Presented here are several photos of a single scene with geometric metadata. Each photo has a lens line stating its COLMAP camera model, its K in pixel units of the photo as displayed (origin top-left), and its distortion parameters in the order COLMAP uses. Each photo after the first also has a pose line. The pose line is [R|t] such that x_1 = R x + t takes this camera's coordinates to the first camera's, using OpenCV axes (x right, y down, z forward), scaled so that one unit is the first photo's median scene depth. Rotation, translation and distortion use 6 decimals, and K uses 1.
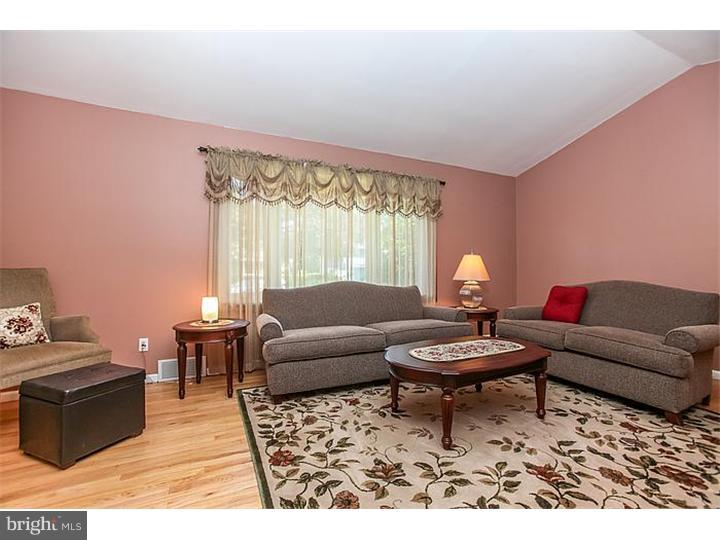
lens RADIAL K [[325.2, 0, 360.0], [0, 325.2, 270.0], [0, 0, 1]] dist [-0.050071, 0.029027]
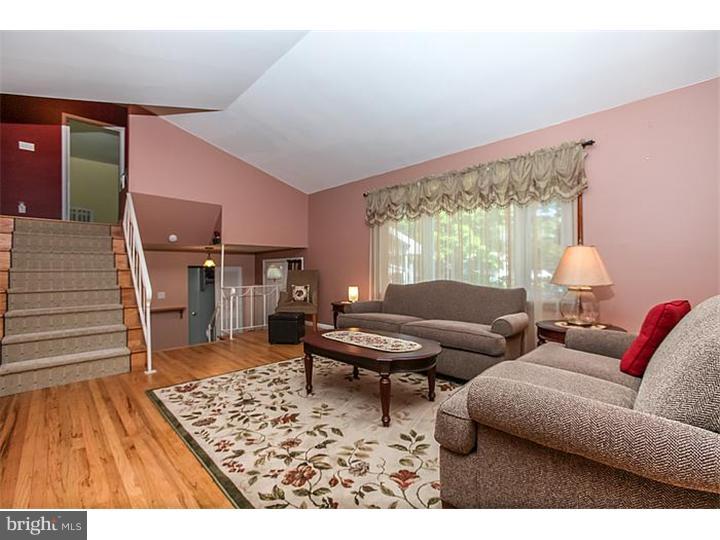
lens RADIAL K [[325.2, 0, 360.0], [0, 325.2, 270.0], [0, 0, 1]] dist [-0.050071, 0.029027]
pose [[0.329031, -0.003929, -0.944311, 1.596262], [0.004810, 0.999985, -0.002484, 0.003650], [0.944307, -0.003725, 0.329045, 0.676943]]
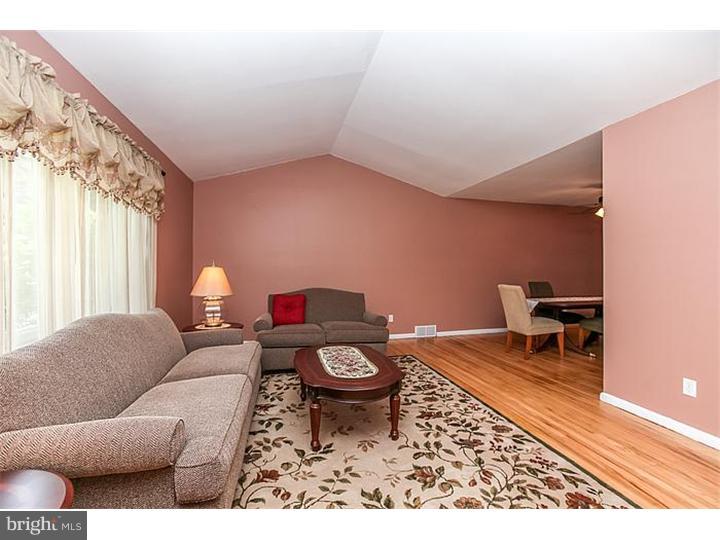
lens RADIAL K [[325.2, 0, 360.0], [0, 325.2, 270.0], [0, 0, 1]] dist [-0.050071, 0.029027]
pose [[0.199619, 0.002747, 0.979870, -0.866494], [-0.001770, 0.999995, -0.002443, -0.072051], [-0.979872, -0.001246, 0.199623, 0.813854]]
